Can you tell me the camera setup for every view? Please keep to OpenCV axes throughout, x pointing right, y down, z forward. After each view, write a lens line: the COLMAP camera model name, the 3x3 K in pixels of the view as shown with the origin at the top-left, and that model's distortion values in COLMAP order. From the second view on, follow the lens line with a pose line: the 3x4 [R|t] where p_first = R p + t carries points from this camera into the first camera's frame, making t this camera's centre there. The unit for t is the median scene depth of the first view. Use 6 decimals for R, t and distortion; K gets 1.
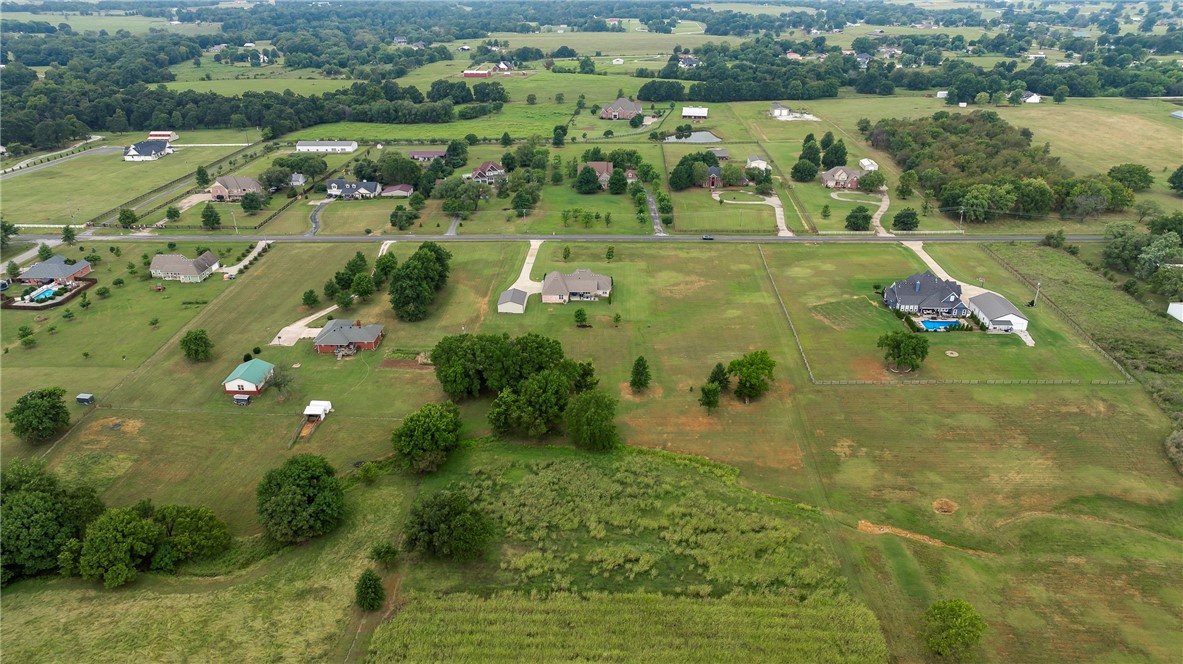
lens RADIAL K [[829.4, 0, 594.7], [0, 829.4, 335.1], [0, 0, 1]] dist [-0.025011, 0.044222]
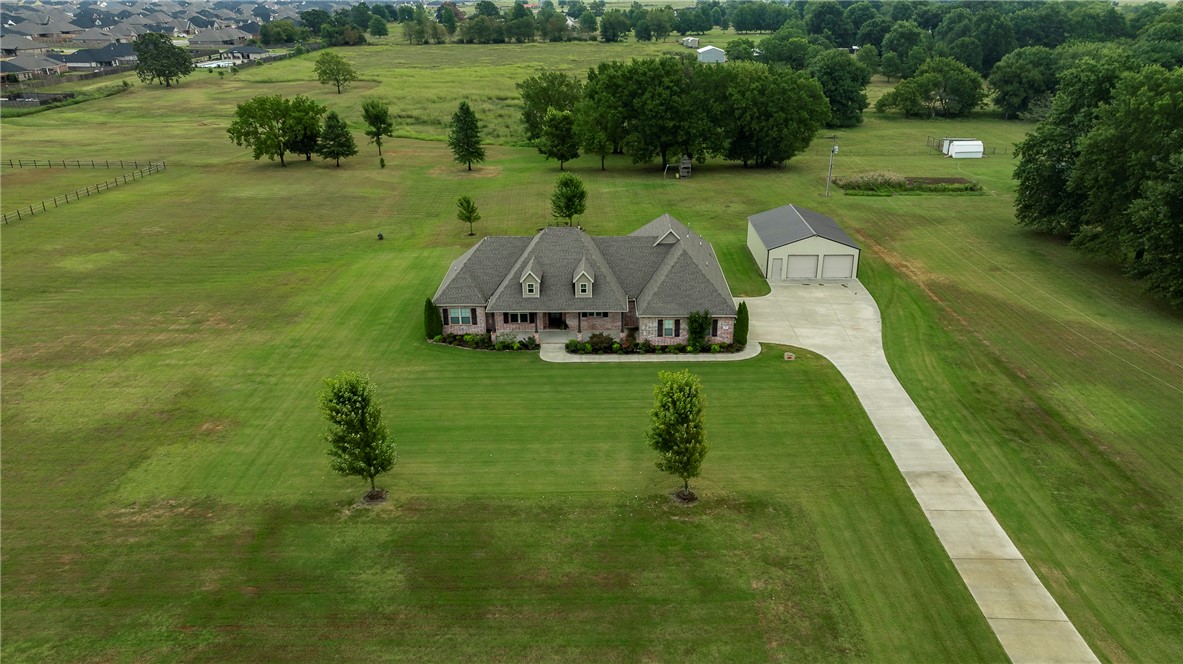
lens RADIAL K [[829.4, 0, 594.7], [0, 829.4, 335.1], [0, 0, 1]] dist [-0.025011, 0.044222]
pose [[-0.999755, 0.018438, -0.012235, -0.018023], [0.003361, 0.673040, 0.739598, -0.198319], [0.021872, 0.739376, -0.672937, 1.018779]]
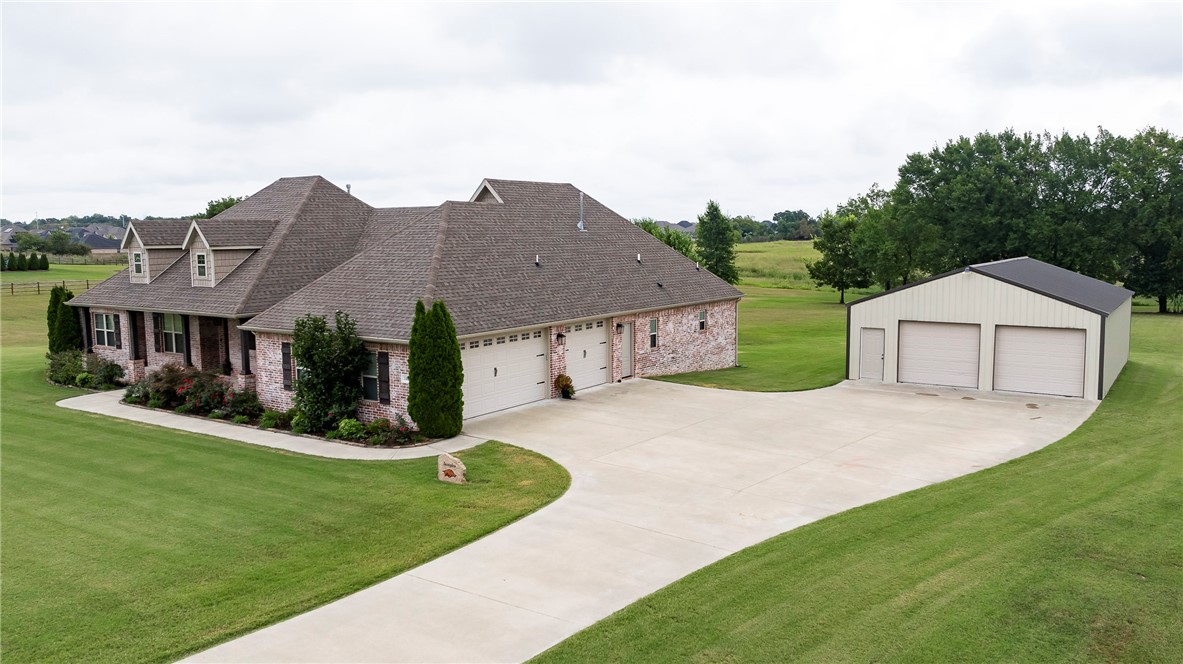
lens RADIAL K [[895.7, 0, 631.8], [0, 895.7, 331.8], [0, 0, 1]] dist [0.000075, 0.001067]
pose [[-0.854492, -0.046925, 0.517340, -0.100939], [0.227247, 0.861792, 0.453513, -0.092082], [-0.467121, 0.505087, -0.725731, 0.933007]]
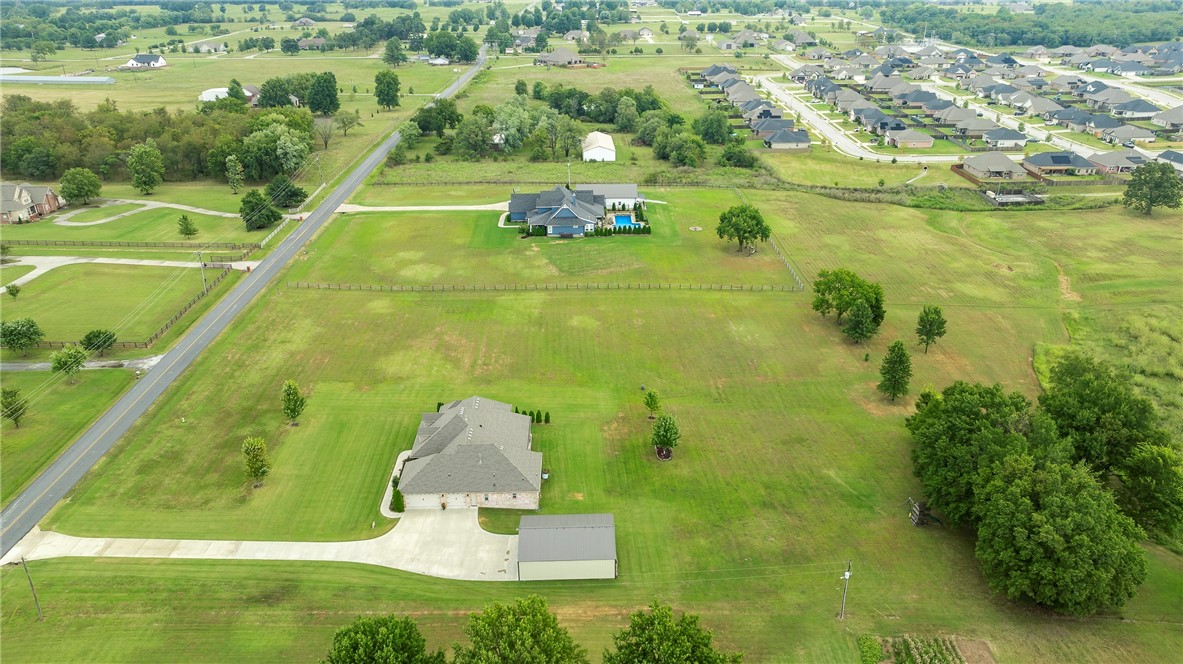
lens RADIAL K [[829.4, 0, 594.7], [0, 829.4, 335.1], [0, 0, 1]] dist [-0.025011, 0.044222]
pose [[-0.053197, -0.406172, 0.912247, -0.327122], [0.422017, 0.818806, 0.389177, -0.208820], [-0.905026, 0.405687, 0.127853, 0.754941]]
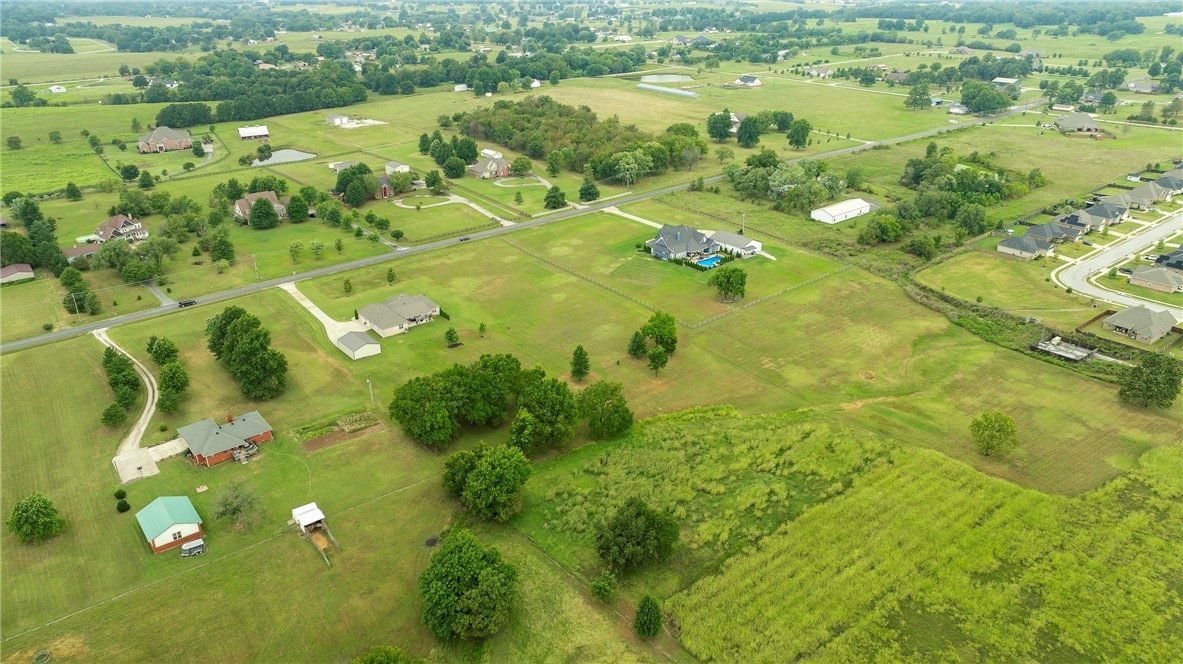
lens RADIAL K [[829.4, 0, 594.7], [0, 829.4, 335.1], [0, 0, 1]] dist [-0.025011, 0.044222]
pose [[0.755535, -0.272051, 0.595949, -0.366393], [0.276136, 0.957184, 0.086873, -0.048532], [-0.594067, 0.098927, 0.798309, 0.106550]]
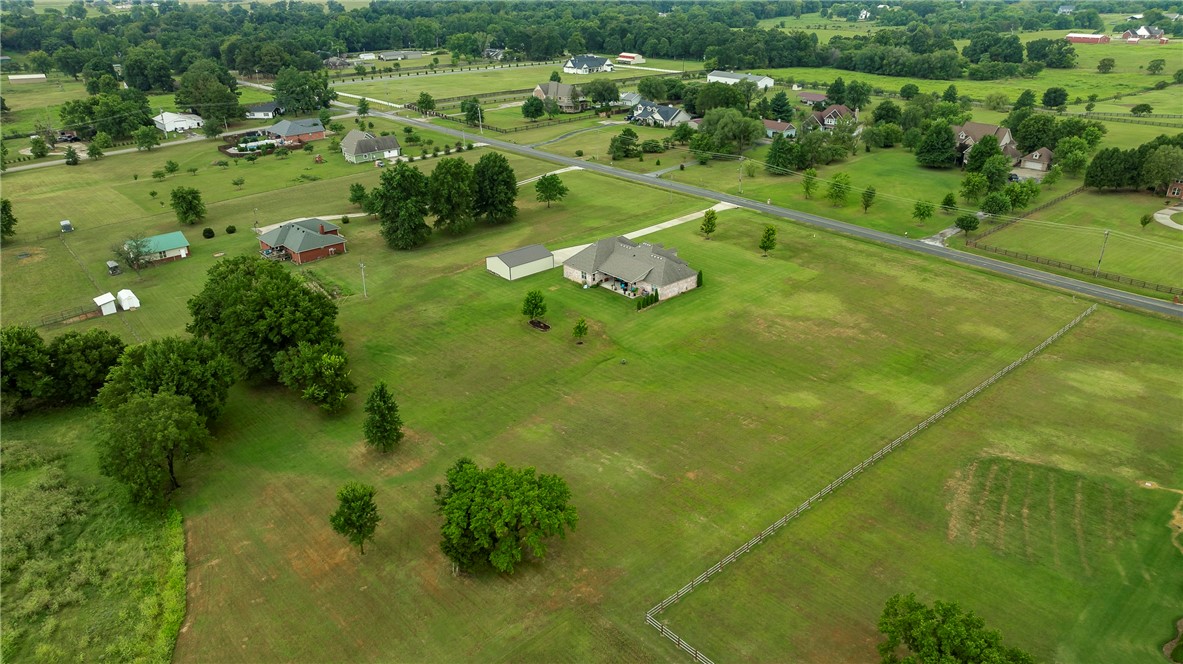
lens RADIAL K [[829.4, 0, 594.7], [0, 829.4, 335.1], [0, 0, 1]] dist [-0.025011, 0.044222]
pose [[0.686647, 0.301366, -0.661585, 0.312316], [-0.296355, 0.947019, 0.123807, -0.068325], [0.663845, 0.111052, 0.739579, 0.480874]]
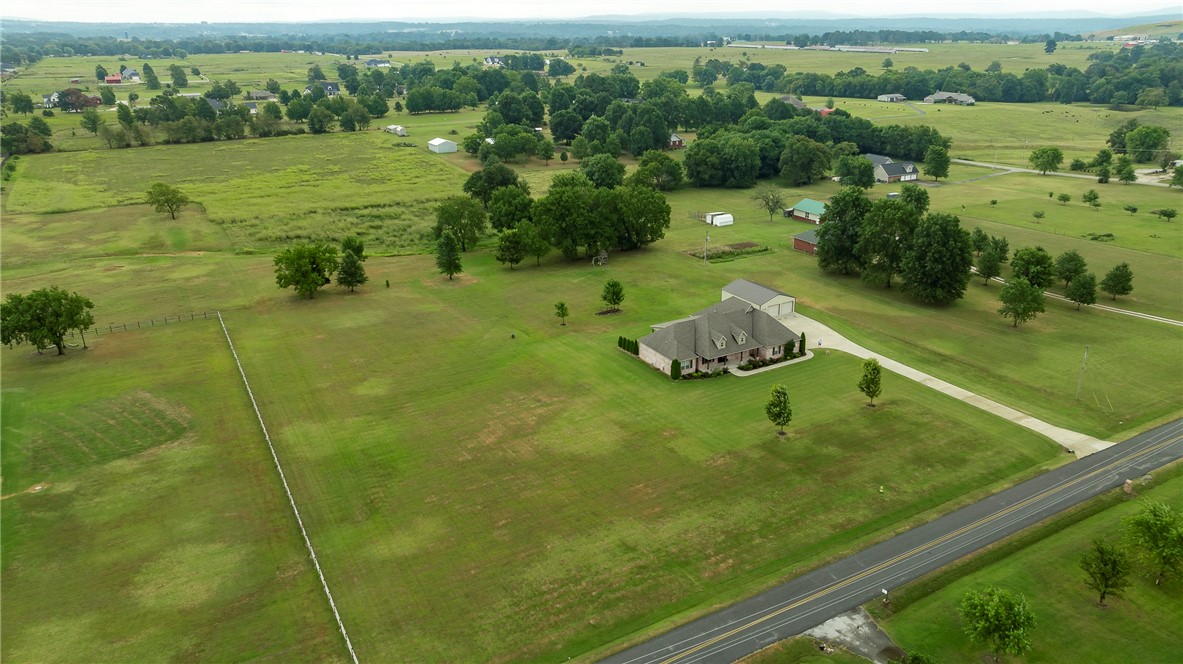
lens RADIAL K [[829.4, 0, 594.7], [0, 829.4, 335.1], [0, 0, 1]] dist [-0.025011, 0.044222]
pose [[-0.853412, 0.197256, -0.482470, 0.229583], [-0.206407, 0.722068, 0.660314, -0.312454], [0.478627, 0.663105, -0.575506, 1.075396]]
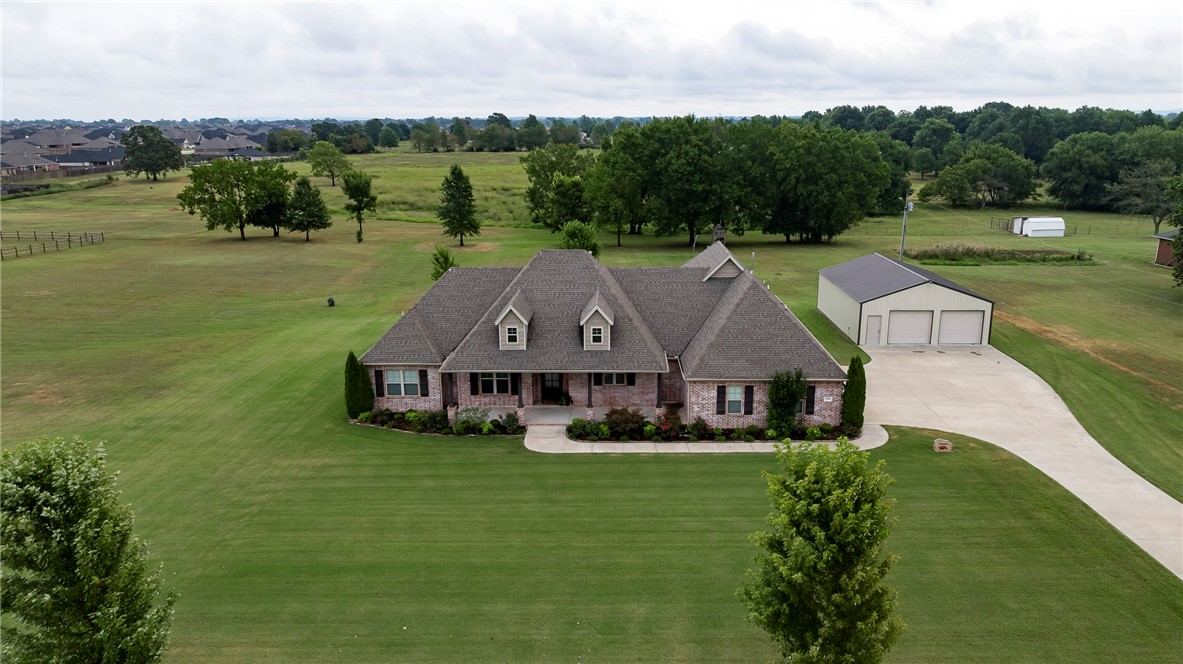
lens RADIAL K [[829.4, 0, 594.7], [0, 829.4, 335.1], [0, 0, 1]] dist [-0.025011, 0.044222]
pose [[-0.999933, 0.011471, -0.001611, -0.017510], [0.007881, 0.775639, 0.631128, -0.140644], [0.008489, 0.631073, -0.775677, 0.975382]]
